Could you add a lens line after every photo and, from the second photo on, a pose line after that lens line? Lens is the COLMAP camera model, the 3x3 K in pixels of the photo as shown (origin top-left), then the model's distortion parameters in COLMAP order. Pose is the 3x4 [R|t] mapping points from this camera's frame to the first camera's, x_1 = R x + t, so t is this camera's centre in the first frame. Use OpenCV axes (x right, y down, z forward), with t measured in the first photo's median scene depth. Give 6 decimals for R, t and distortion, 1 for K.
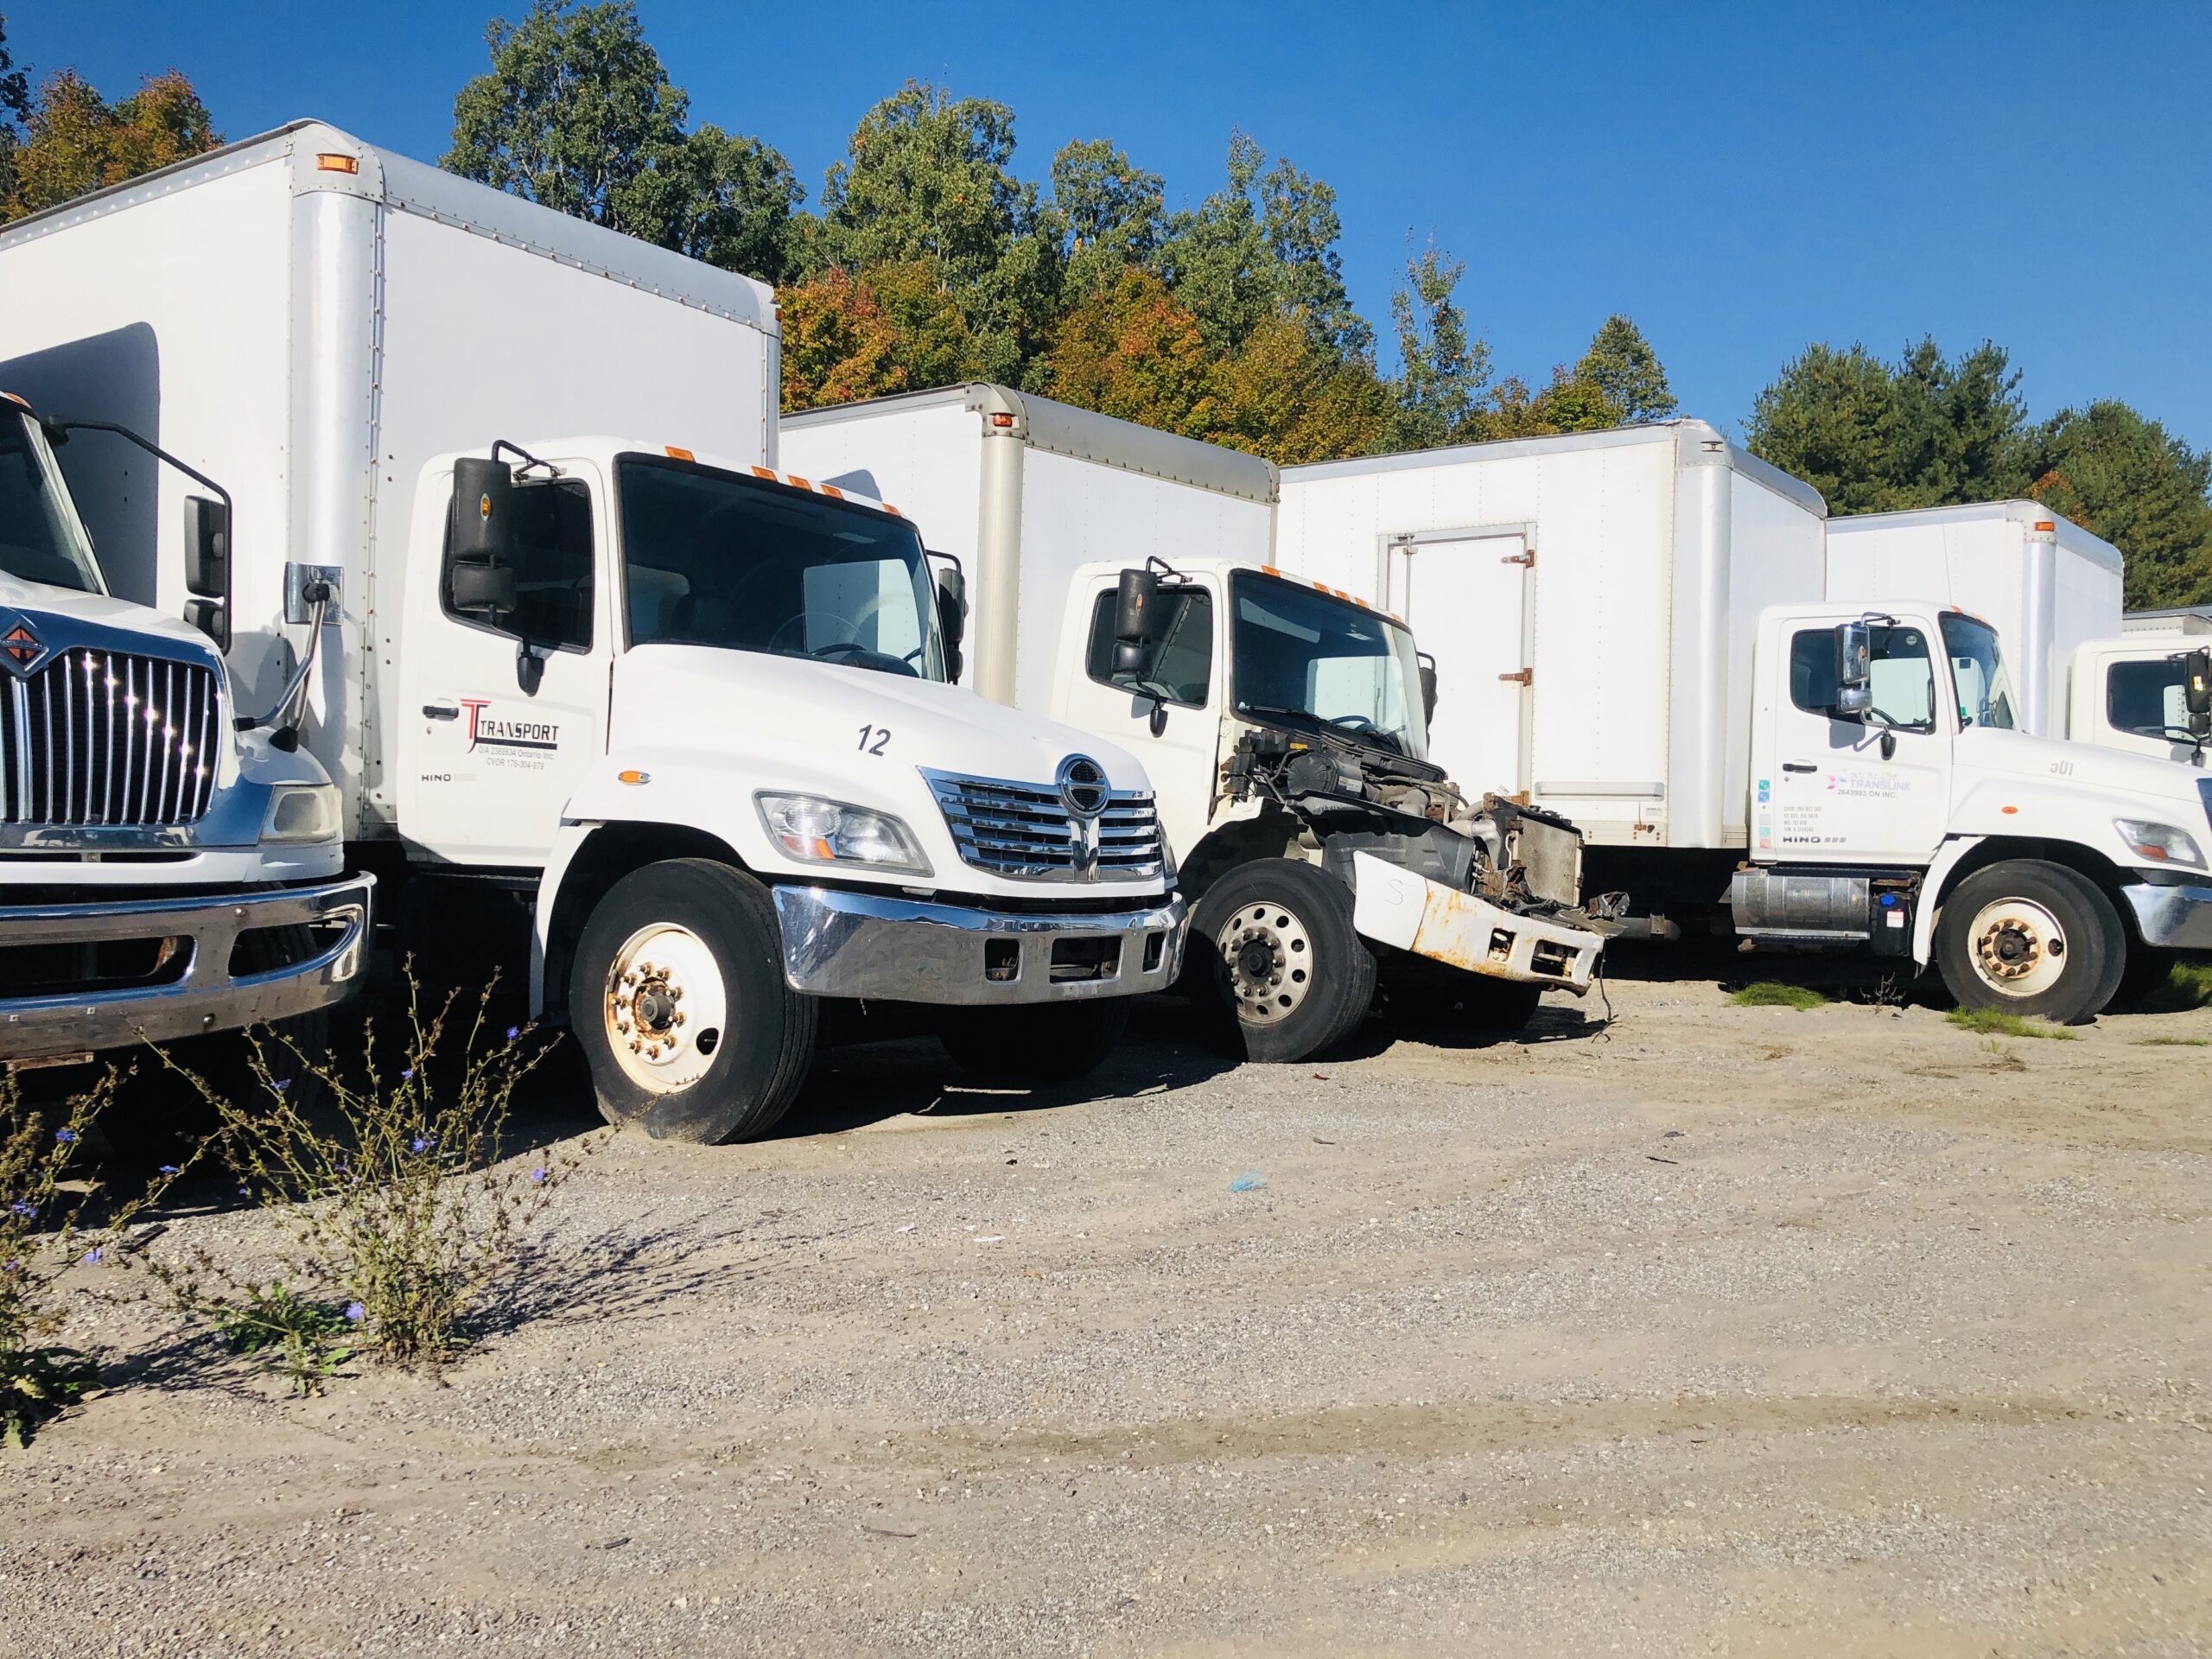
lens RADIAL K [[1782.3, 0, 1127.6], [0, 1782.3, 829.4], [0, 0, 1]] dist [0.012803, 0.011908]
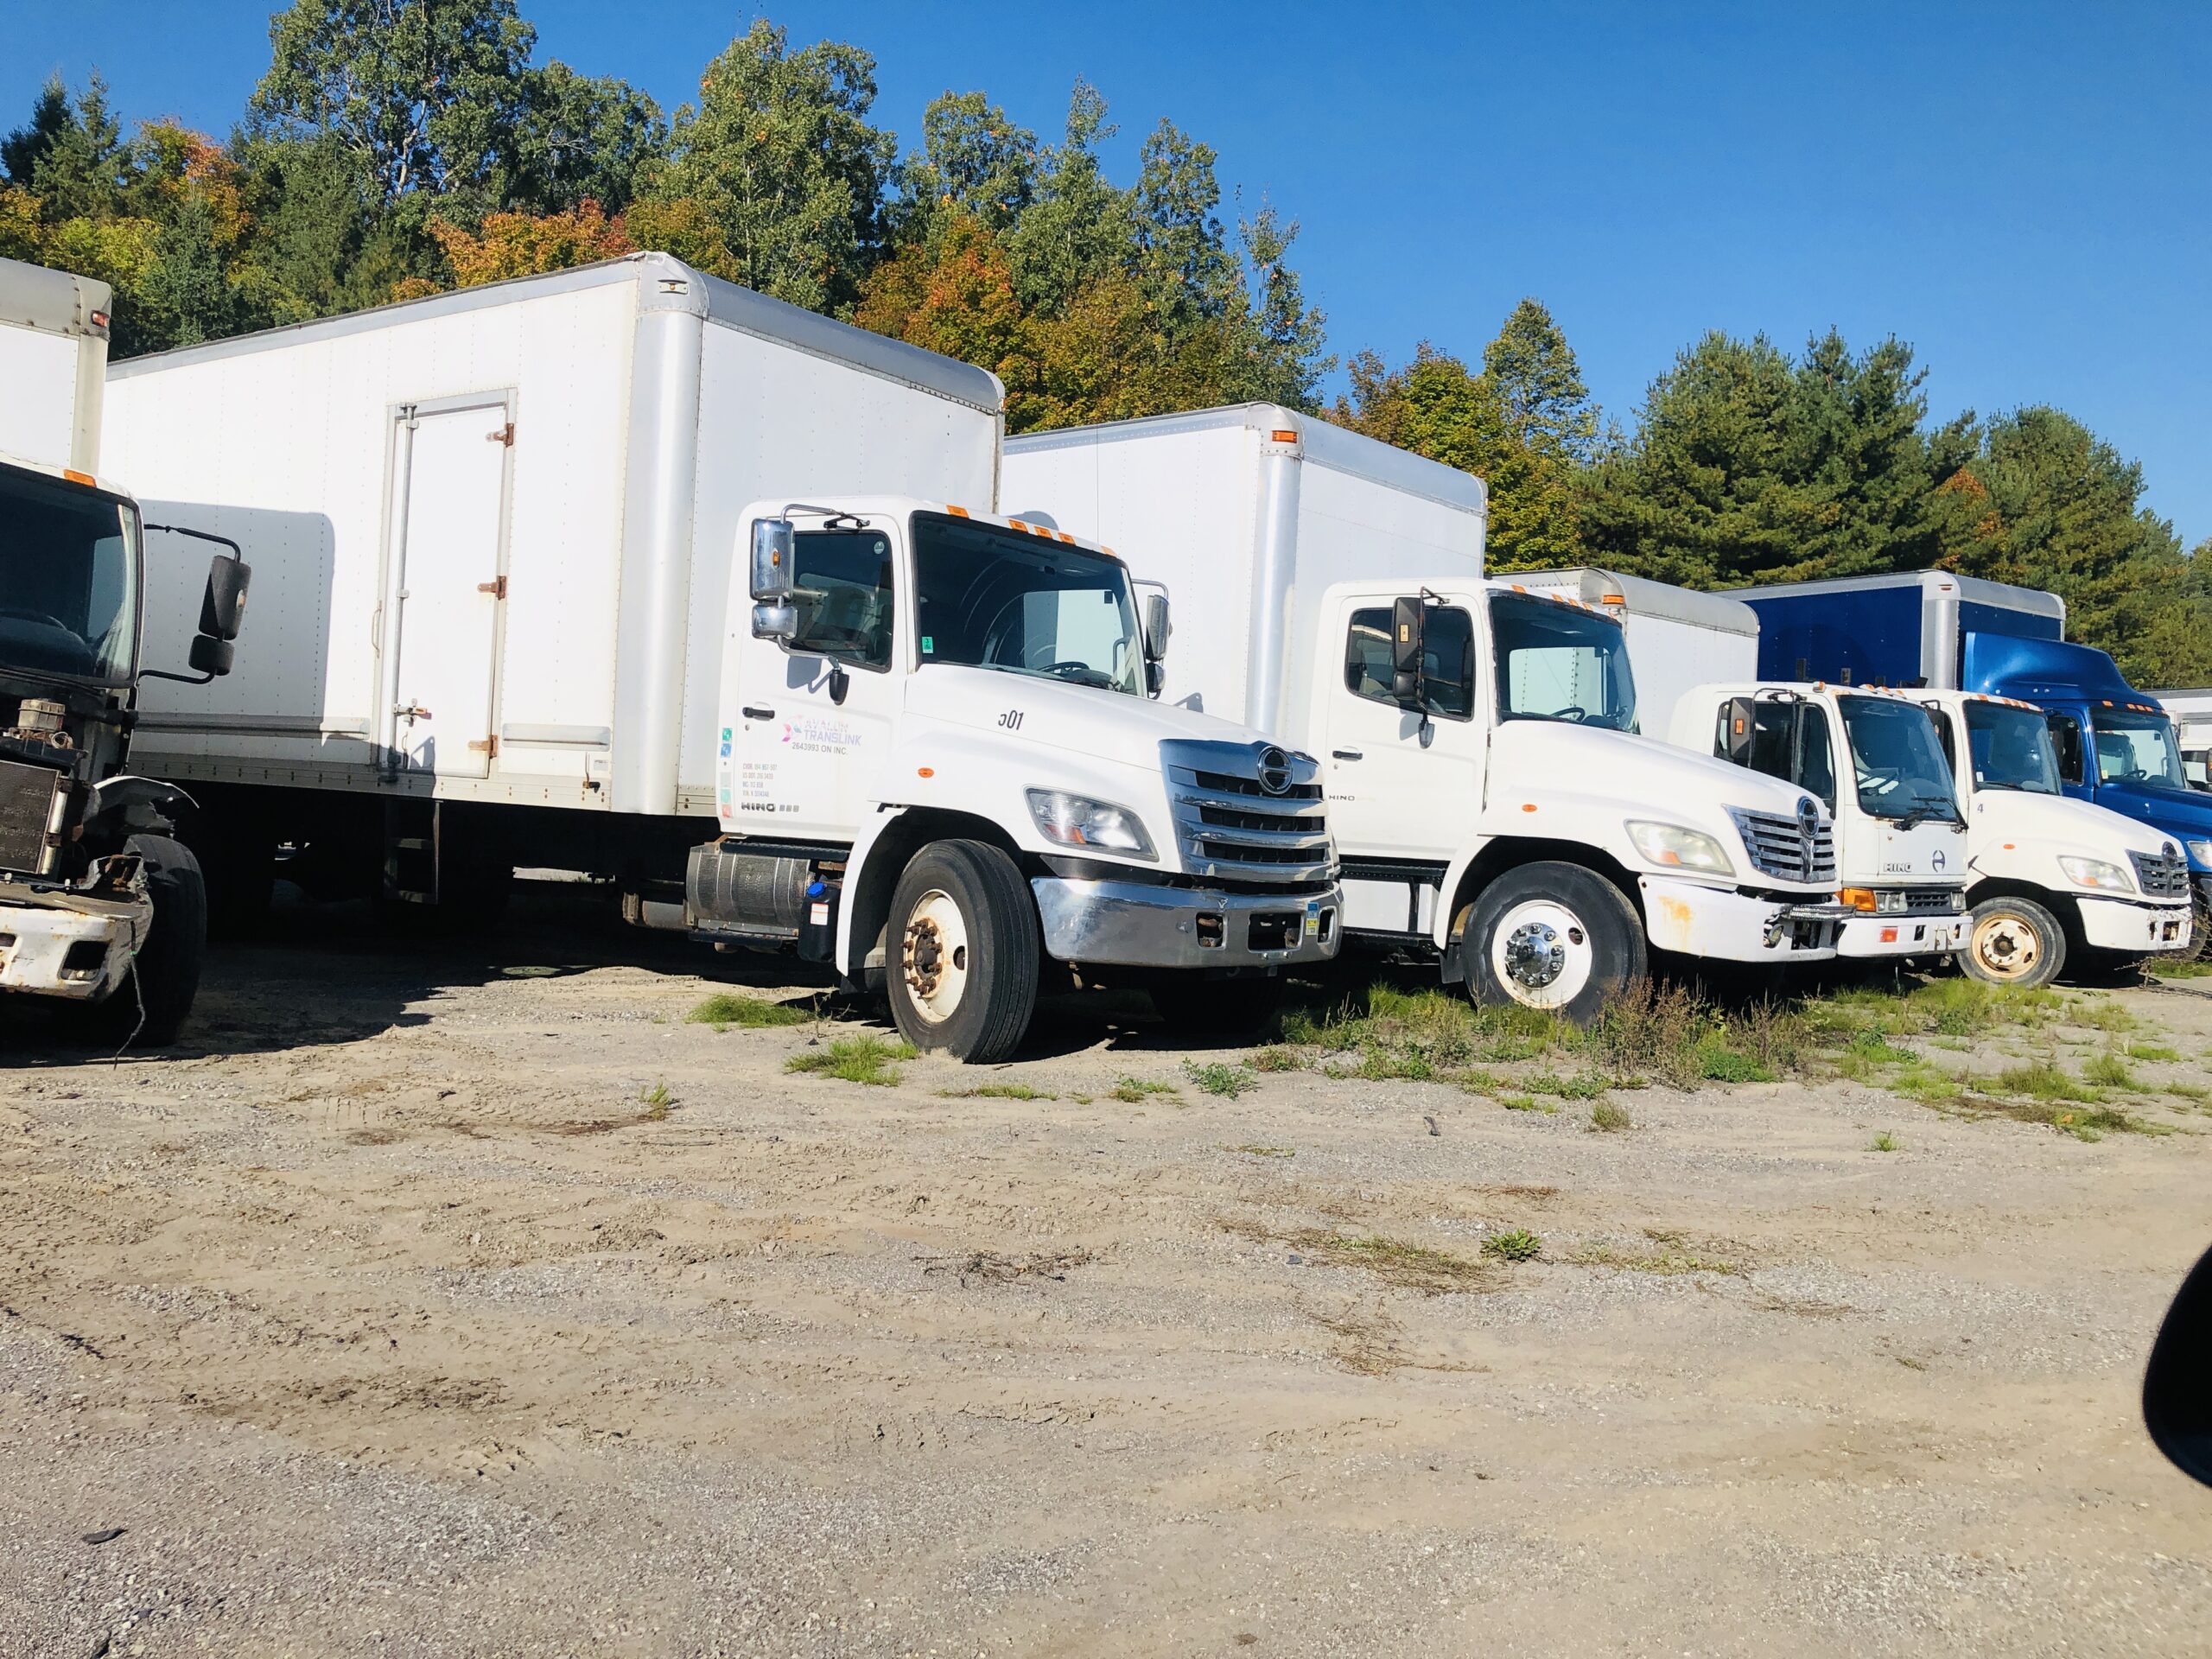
lens RADIAL K [[1782.3, 0, 1094.6], [0, 1782.3, 828.9], [0, 0, 1]] dist [0.012803, 0.011908]
pose [[0.999179, 0.038314, -0.013157, 0.102442], [-0.038215, 0.999240, 0.007650, 0.000759], [0.013440, -0.007141, 0.999884, 0.046405]]
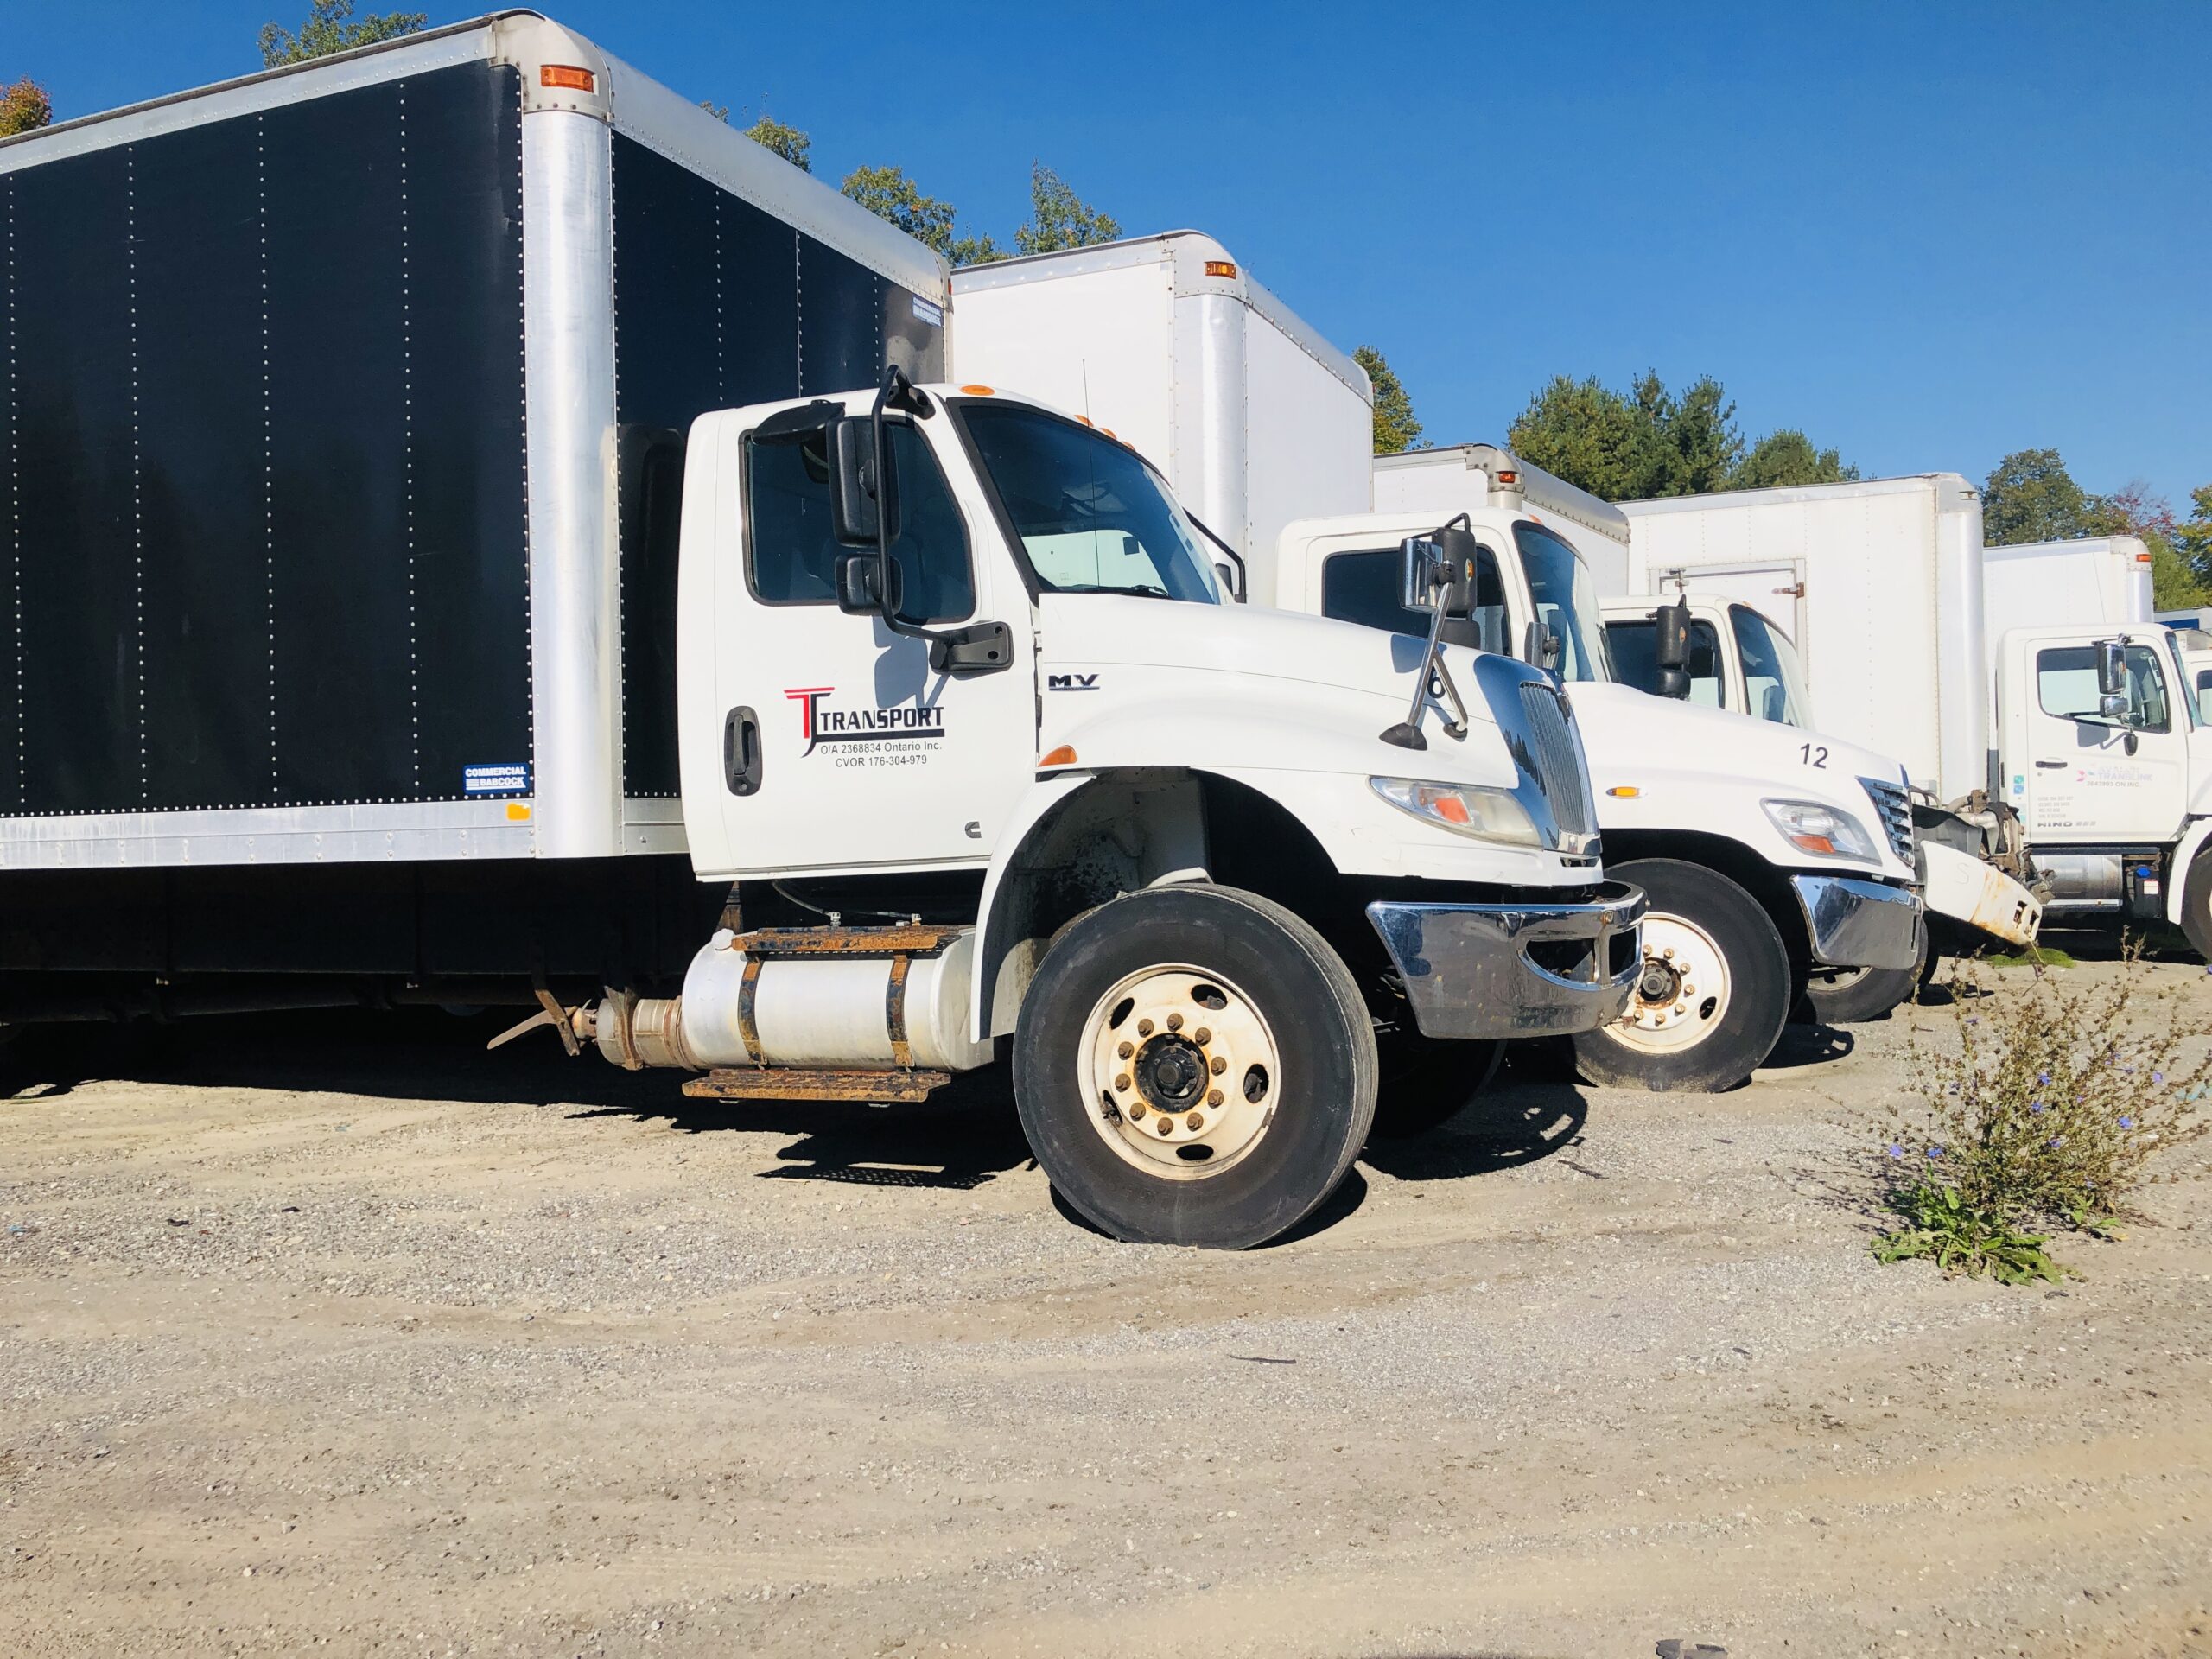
lens RADIAL K [[1782.3, 0, 1127.7], [0, 1782.3, 813.8], [0, 0, 1]] dist [0.012803, 0.011908]
pose [[0.984915, -0.030876, 0.170263, -0.083621], [0.033980, 0.999305, -0.015347, -0.000785], [-0.169671, 0.020902, 0.985279, -0.013272]]
